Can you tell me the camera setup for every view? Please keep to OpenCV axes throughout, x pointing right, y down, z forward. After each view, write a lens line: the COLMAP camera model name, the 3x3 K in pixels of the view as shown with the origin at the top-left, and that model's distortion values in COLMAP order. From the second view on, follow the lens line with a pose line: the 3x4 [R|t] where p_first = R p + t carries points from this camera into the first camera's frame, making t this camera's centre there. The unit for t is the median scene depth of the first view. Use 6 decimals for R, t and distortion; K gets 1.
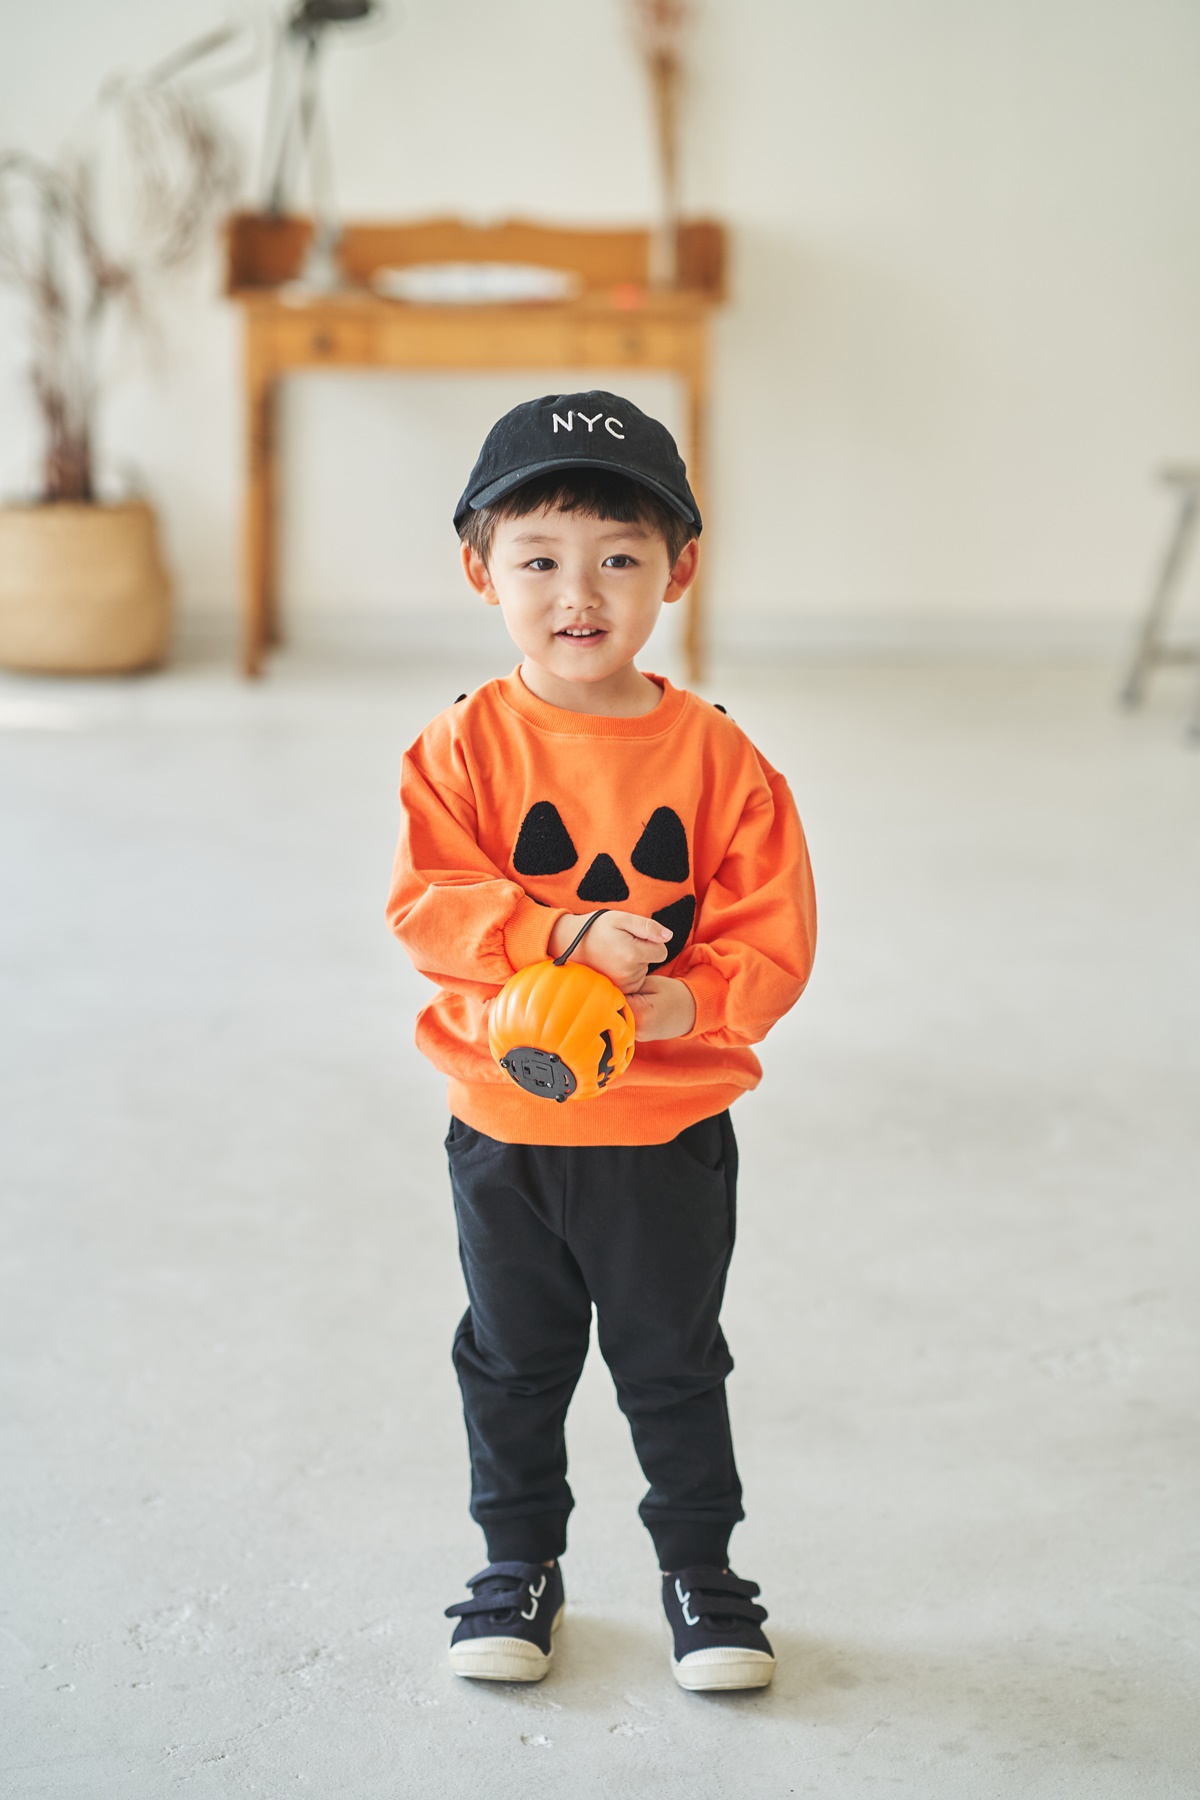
lens RADIAL K [[4289.5, 0, 607.8], [0, 4289.5, 905.4], [0, 0, 1]] dist [0.218055, 0.000000]
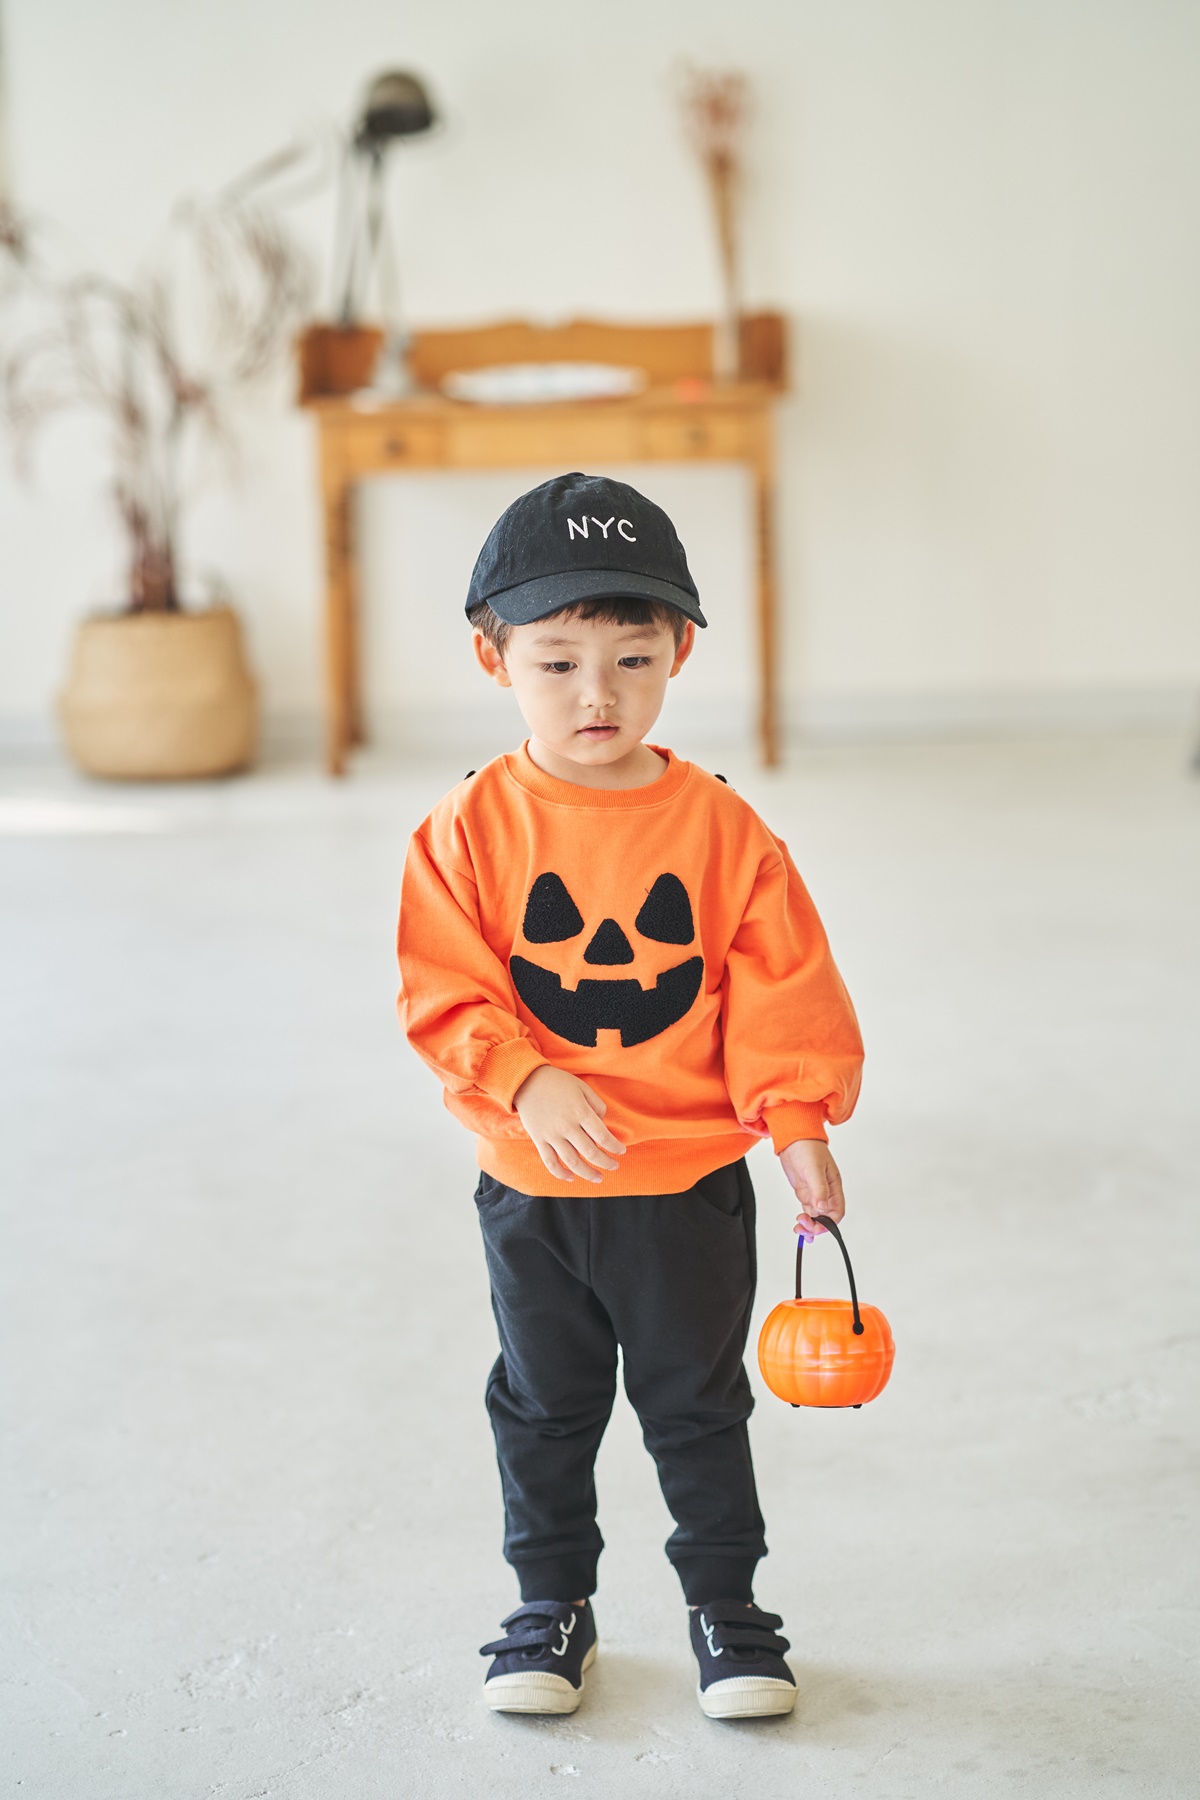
lens RADIAL K [[4289.5, 0, 583.9], [0, 4289.5, 894.7], [0, 0, 1]] dist [0.218055, 0.000000]
pose [[0.998743, -0.034761, -0.036107, 0.020544], [0.033851, 0.999101, -0.025515, 0.005668], [0.036962, 0.024260, 0.999022, -0.029360]]
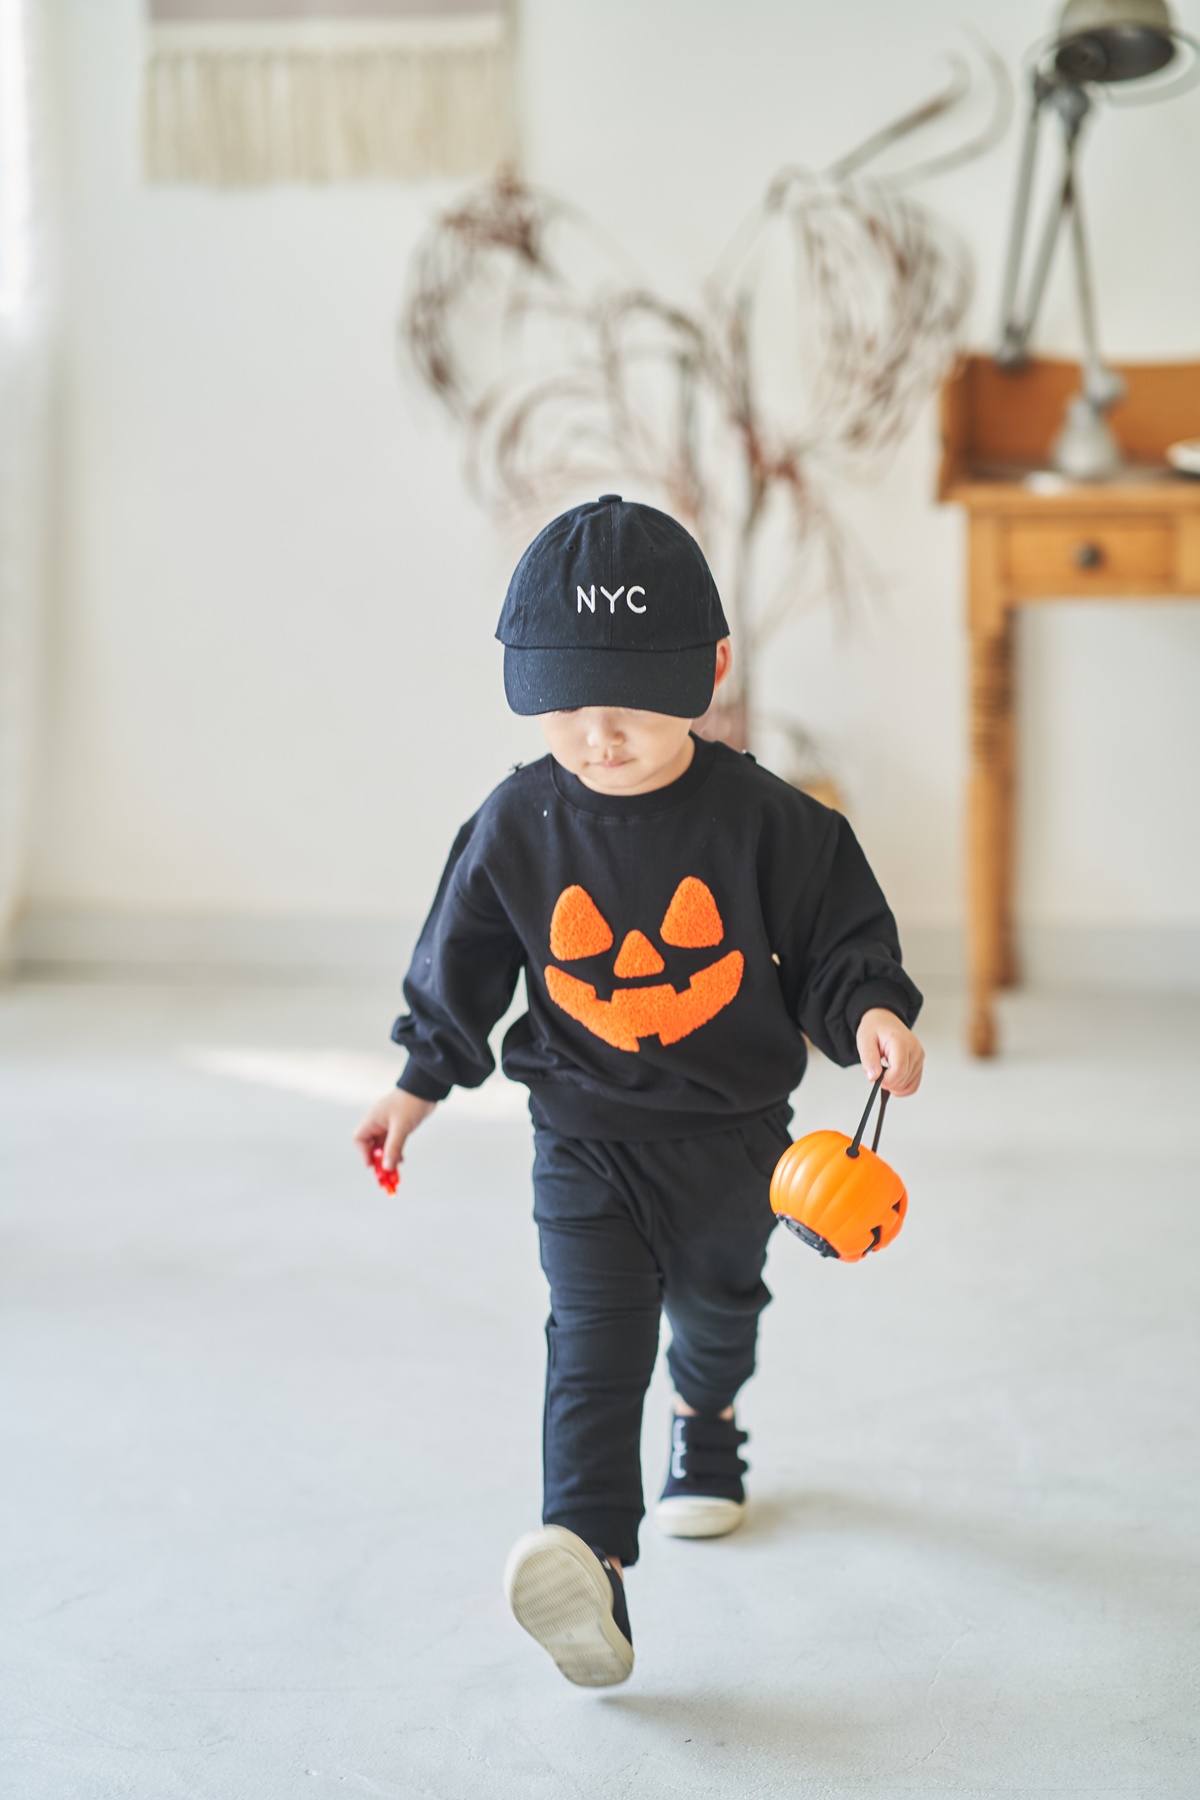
lens RADIAL K [[4289.5, 0, 603.0], [0, 4289.5, 897.9], [0, 0, 1]] dist [0.218055, 0.000000]
pose [[0.986956, -0.004633, -0.160925, -0.058042], [0.003457, 0.999965, -0.007590, -0.126867], [0.160955, 0.006935, 0.986937, 0.575286]]
